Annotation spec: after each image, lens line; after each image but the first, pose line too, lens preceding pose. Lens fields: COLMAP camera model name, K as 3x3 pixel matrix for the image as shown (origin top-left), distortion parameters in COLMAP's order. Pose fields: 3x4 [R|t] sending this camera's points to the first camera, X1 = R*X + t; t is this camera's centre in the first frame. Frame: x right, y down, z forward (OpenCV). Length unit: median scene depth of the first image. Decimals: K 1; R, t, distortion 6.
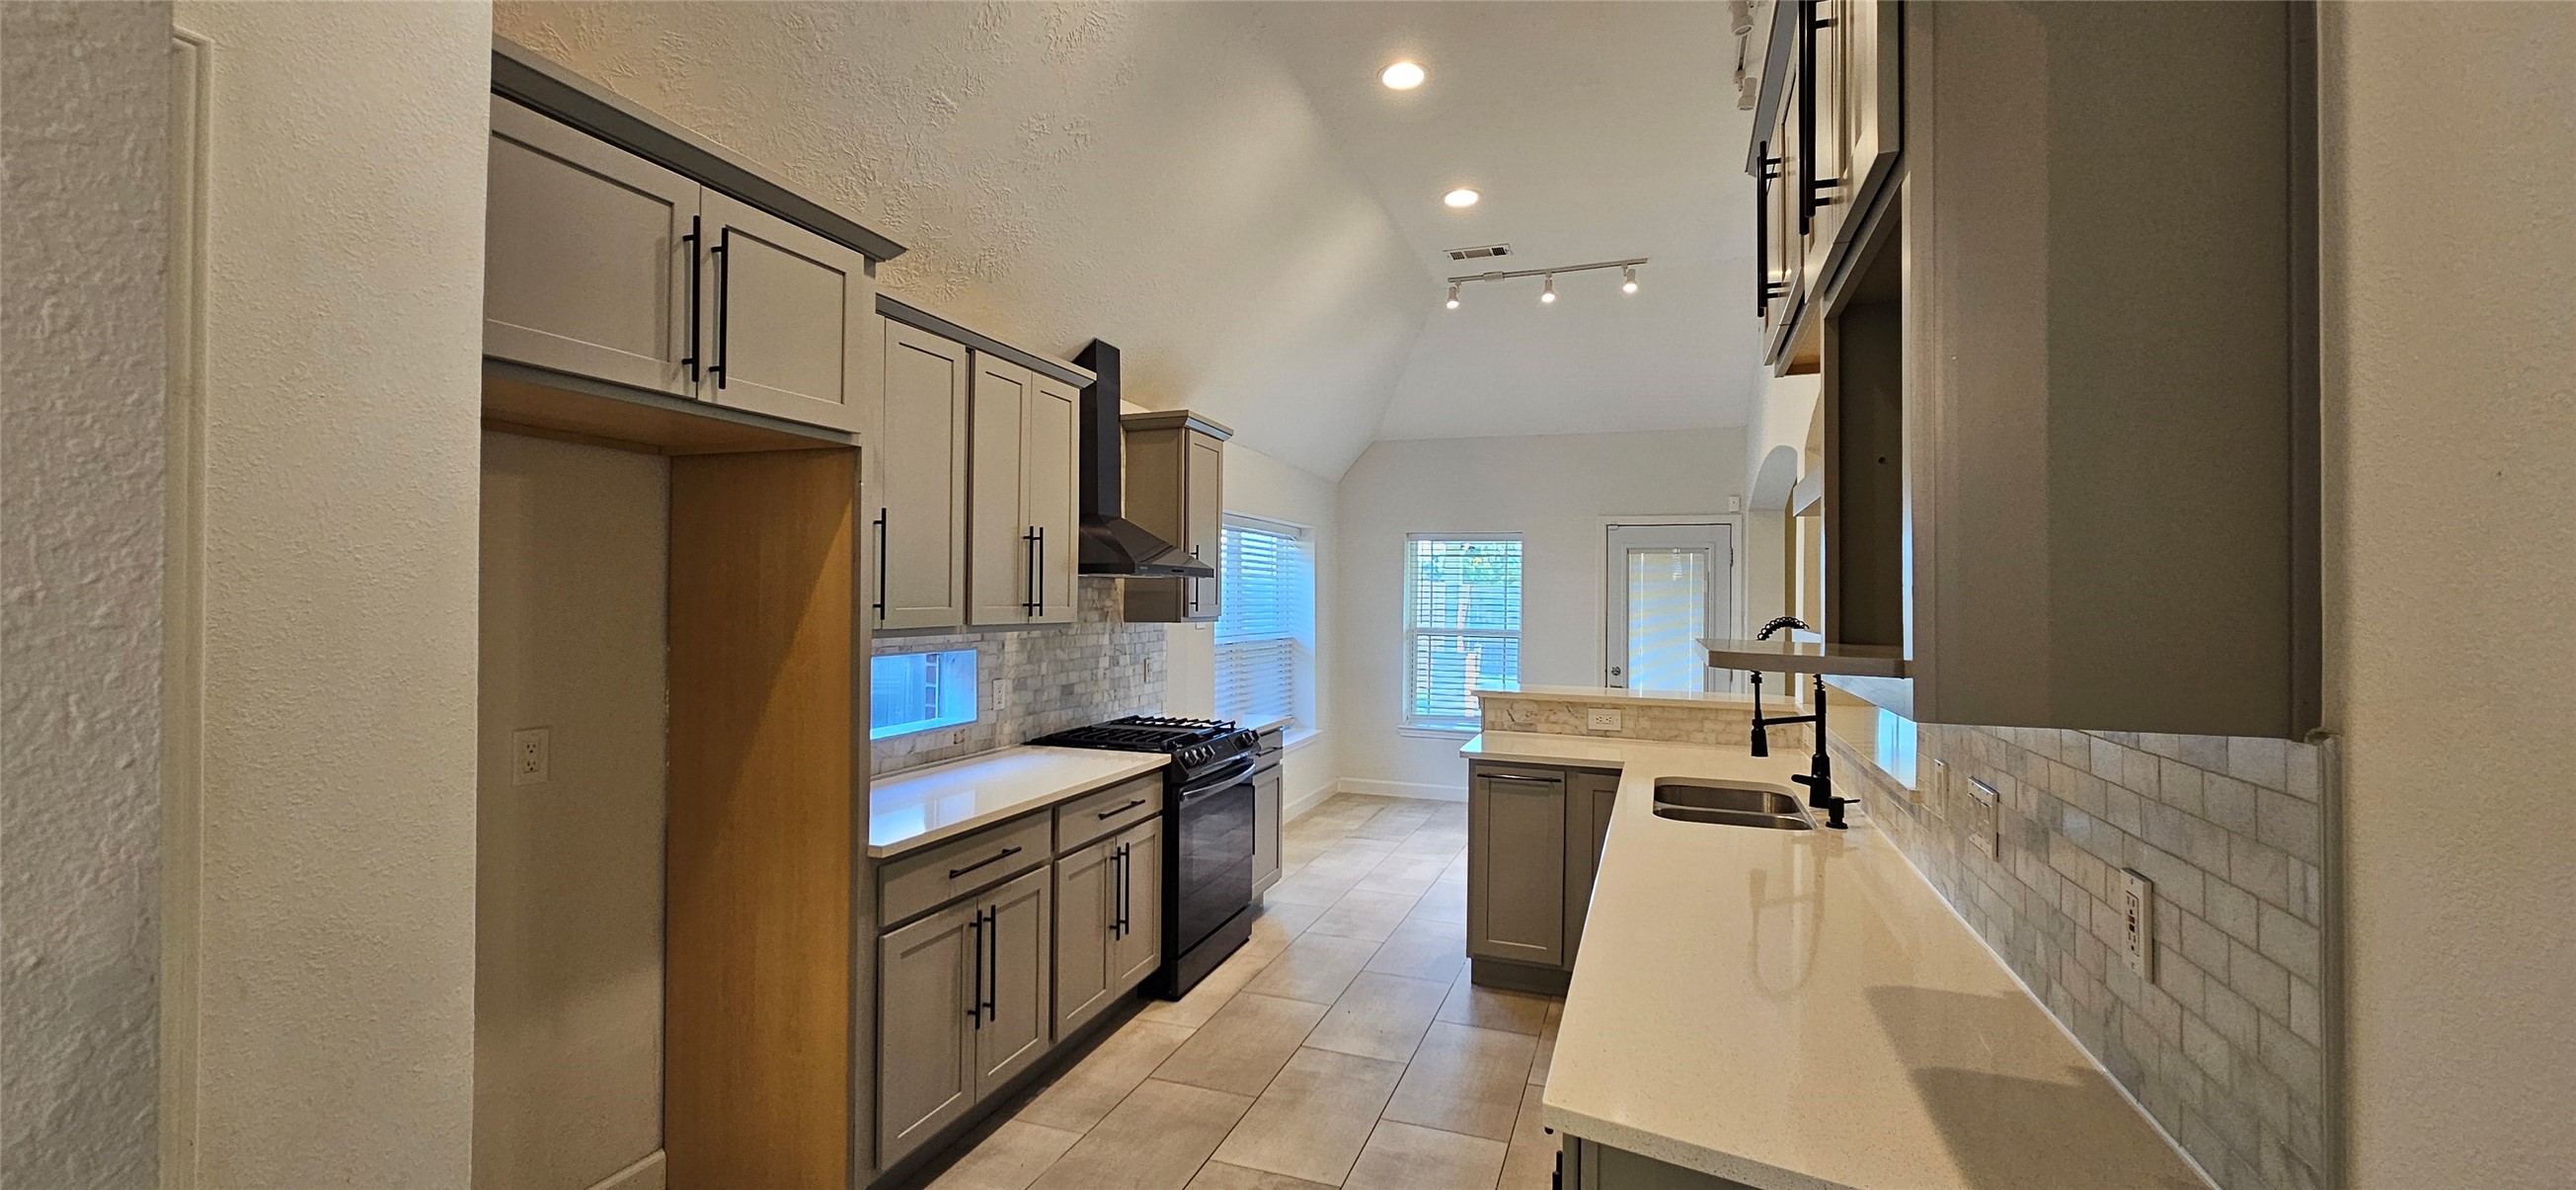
lens RADIAL K [[1047.2, 0, 1277.9], [0, 1047.2, 583.5], [0, 0, 1]] dist [-0.001005, -0.000197]
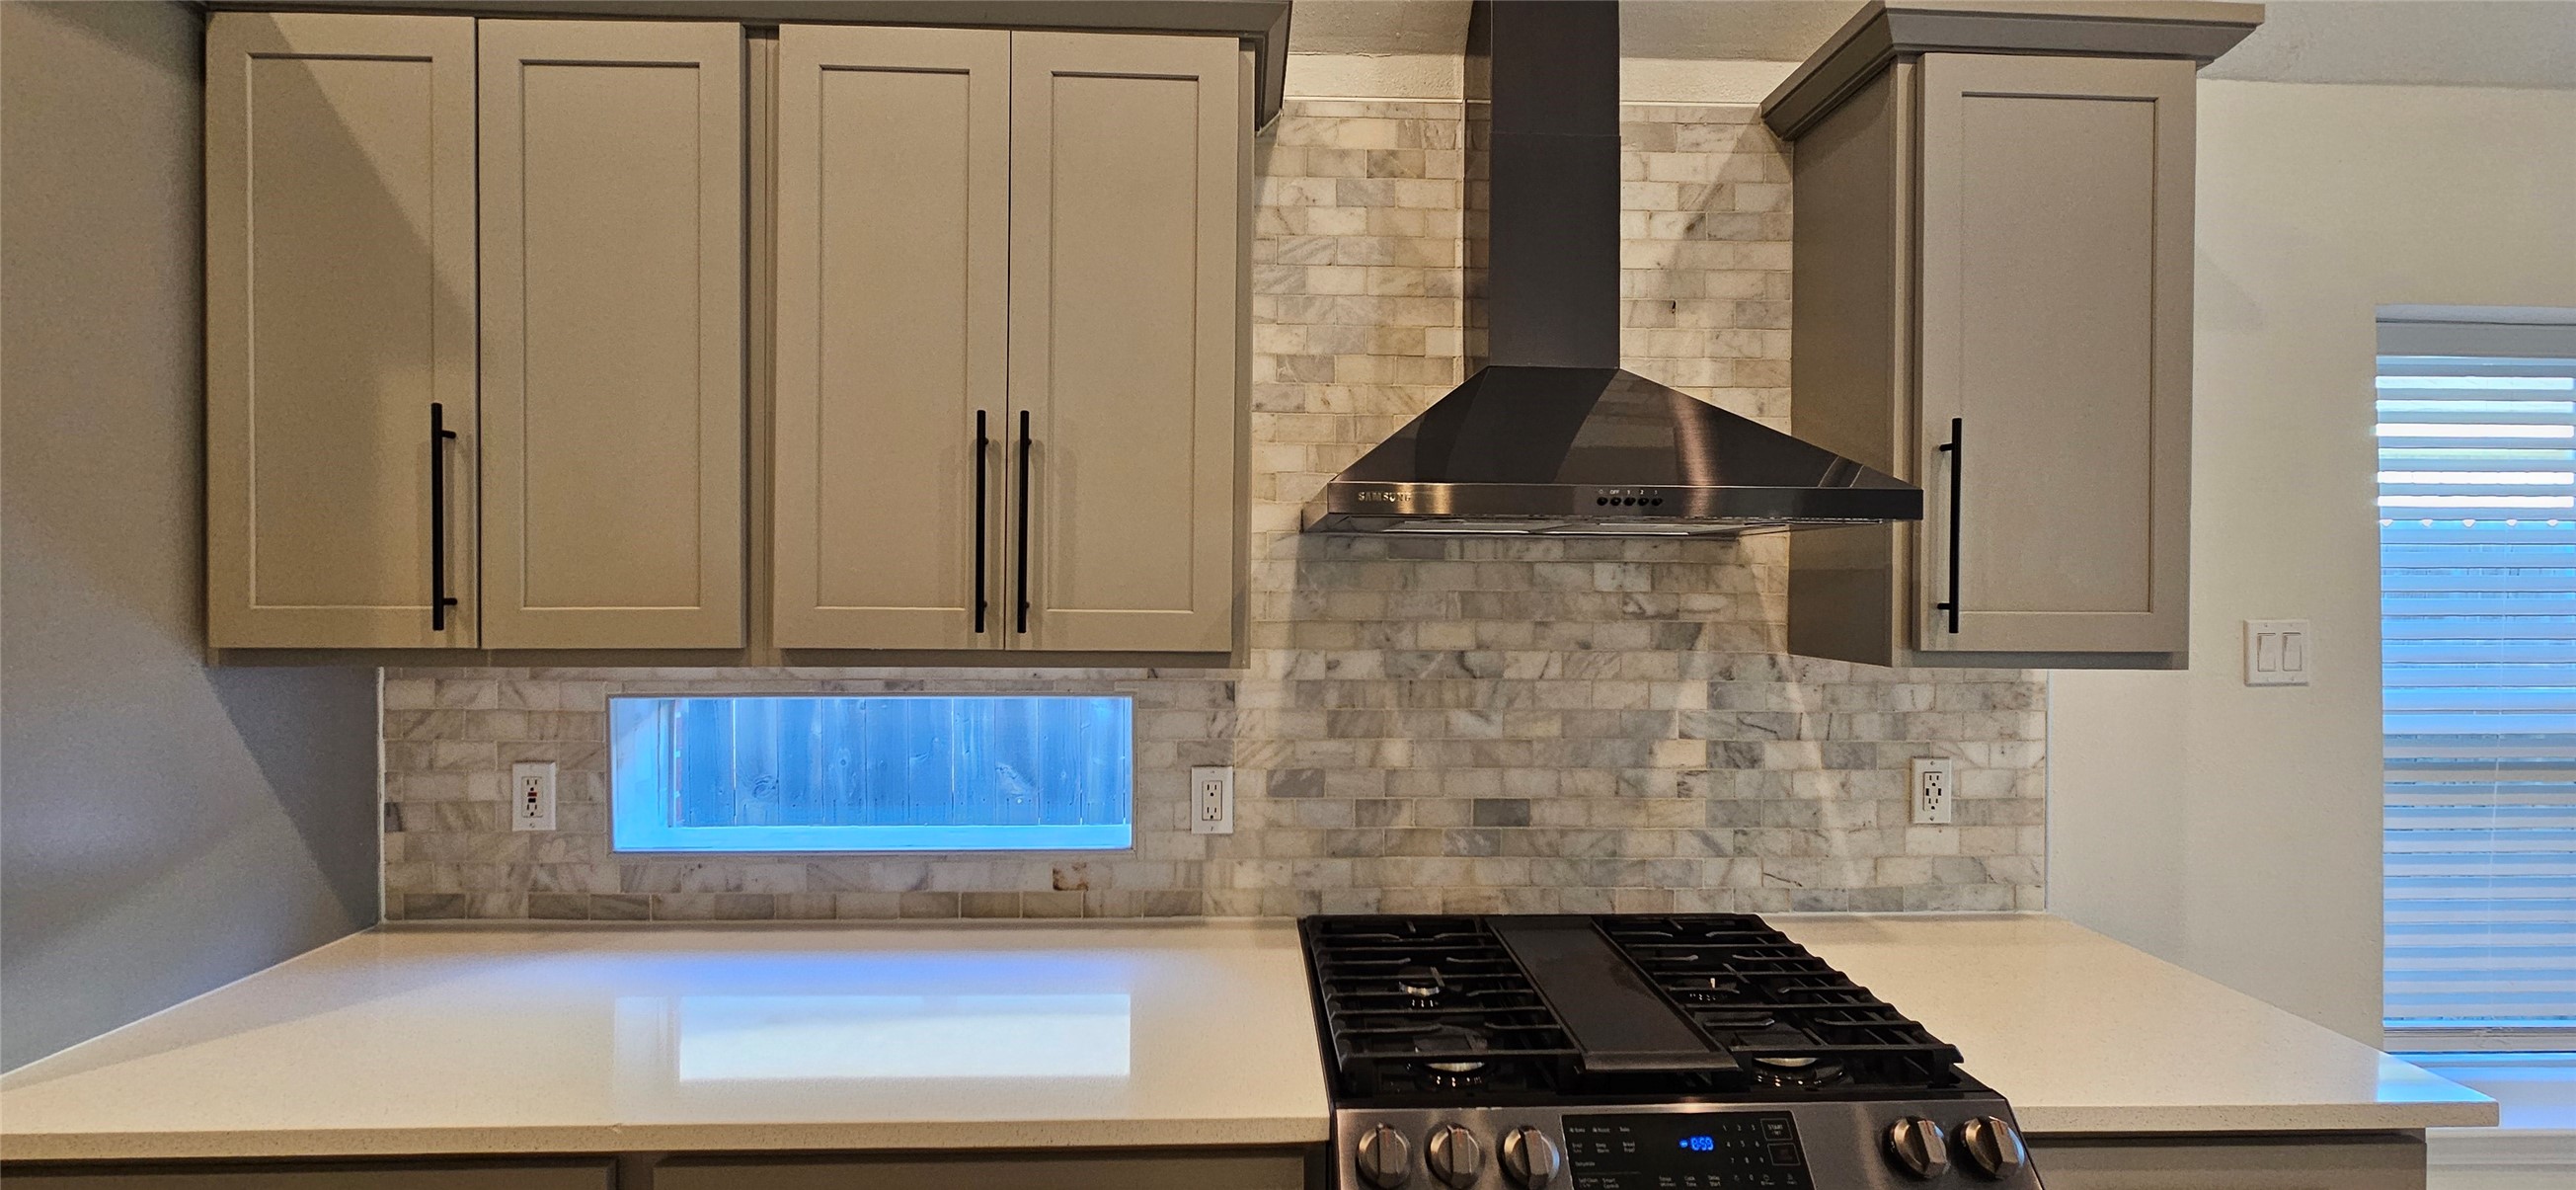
lens RADIAL K [[1047.2, 0, 1277.9], [0, 1047.2, 583.5], [0, 0, 1]] dist [-0.001005, -0.000197]
pose [[0.369671, 0.000636, -0.929163, 0.143262], [0.010399, 0.999934, 0.004822, 0.008821], [0.929105, -0.011445, 0.369640, 0.743067]]
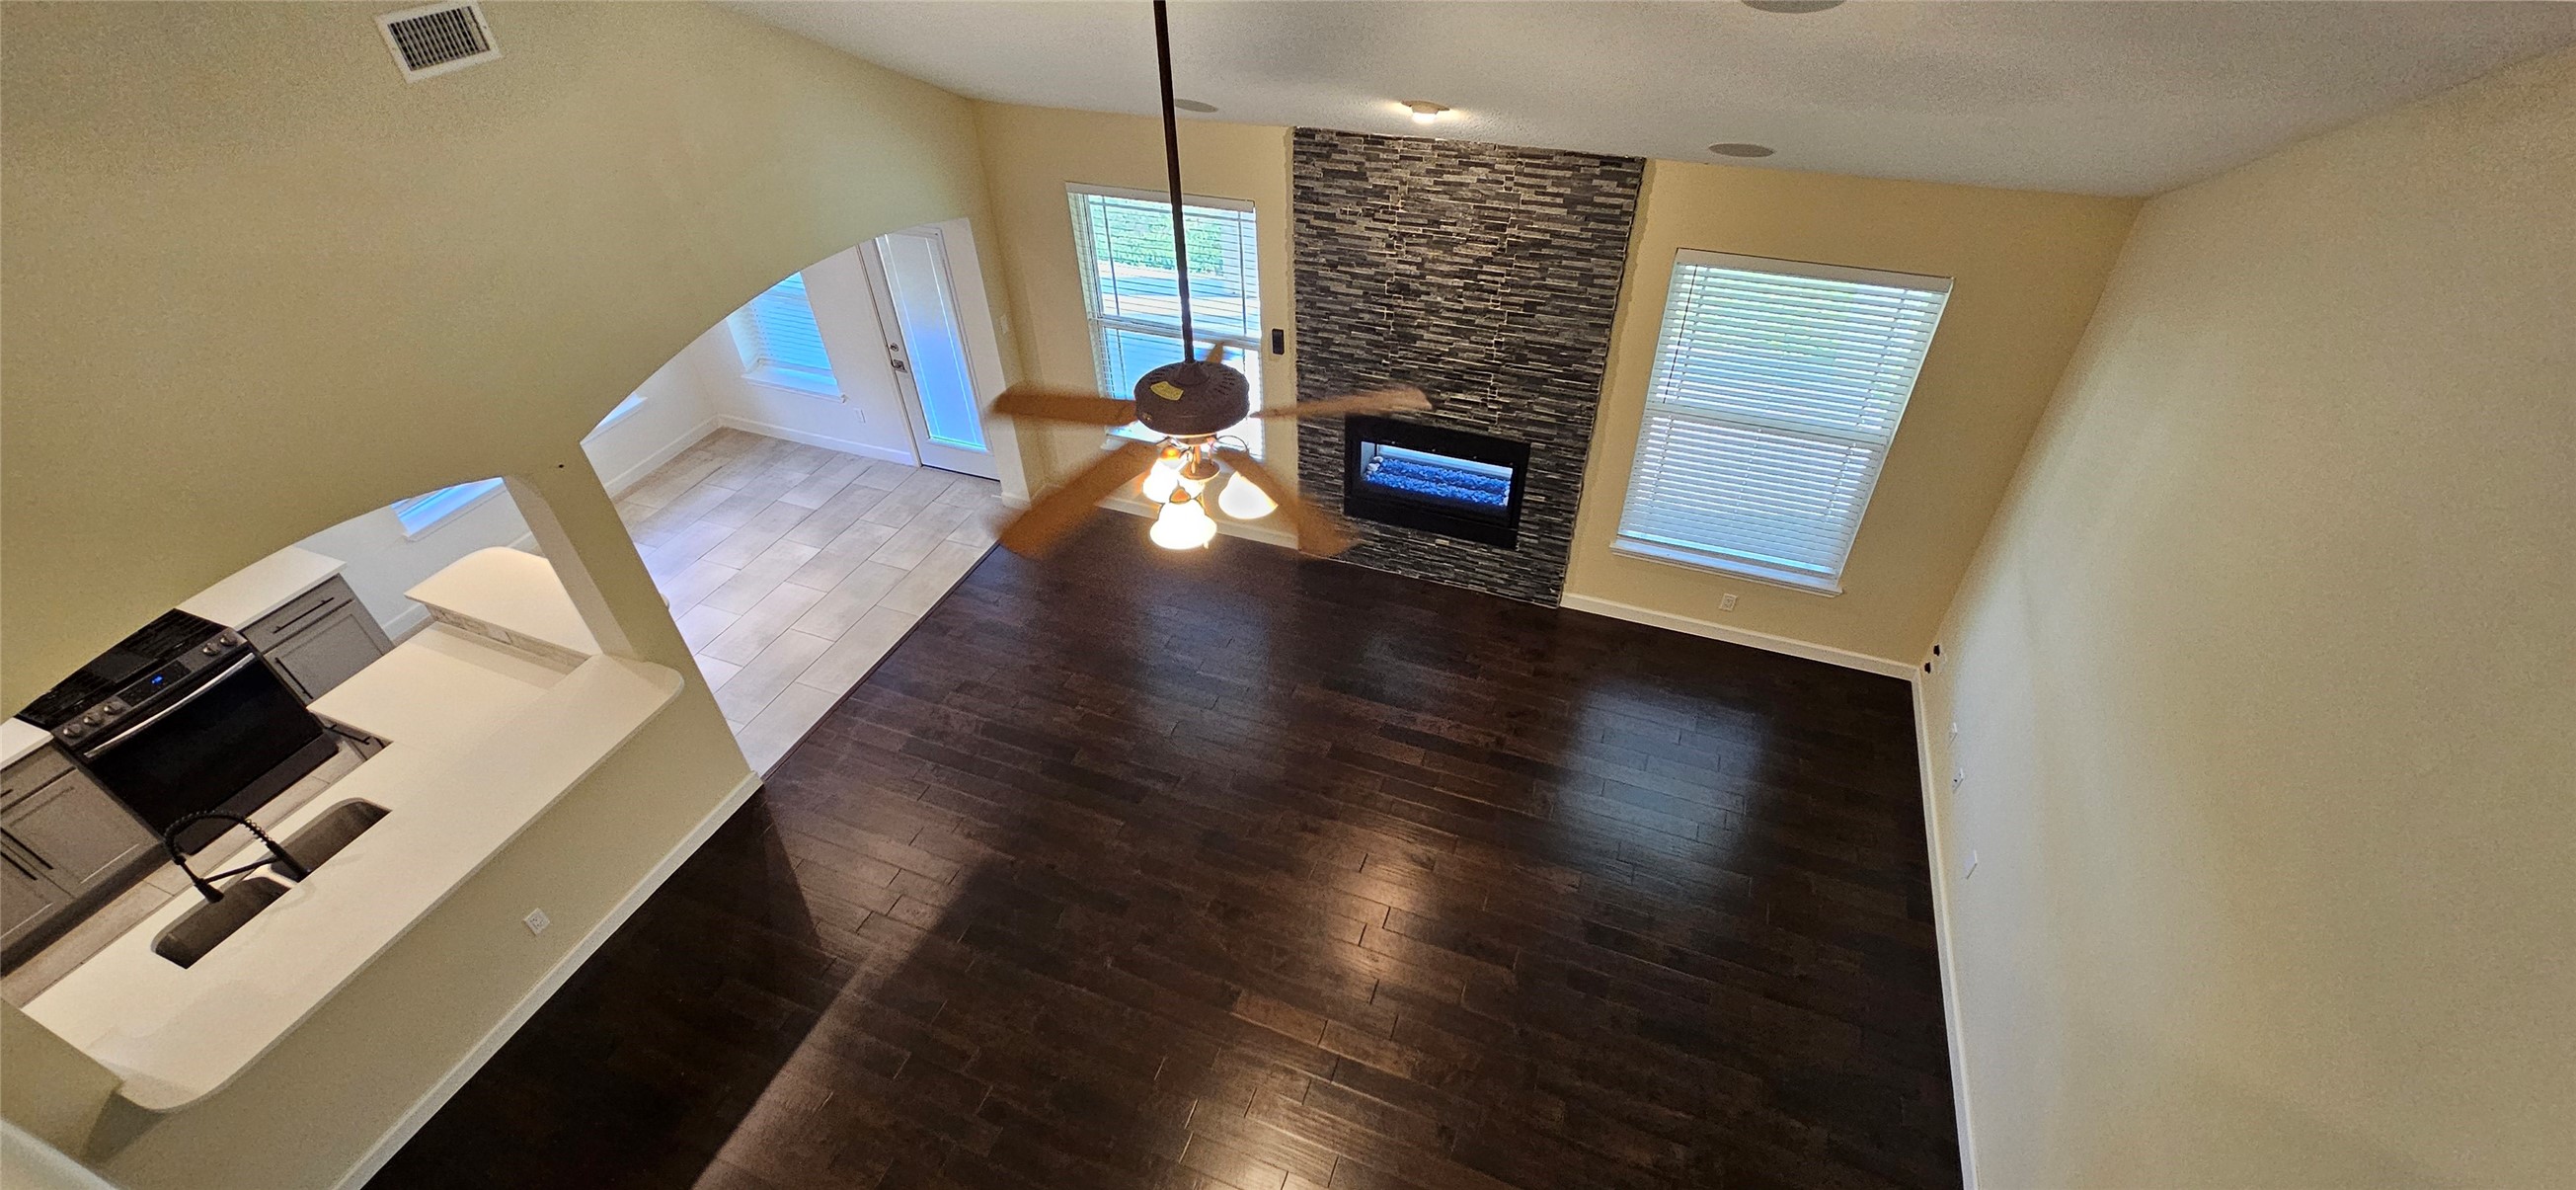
lens RADIAL K [[1047.2, 0, 1277.9], [0, 1047.2, 583.5], [0, 0, 1]] dist [-0.001005, -0.000197]
pose [[0.999020, -0.012390, -0.042501, 1.179887], [0.036765, 0.767011, 0.640580, -0.597729], [0.024662, -0.641514, 0.766715, 0.172596]]
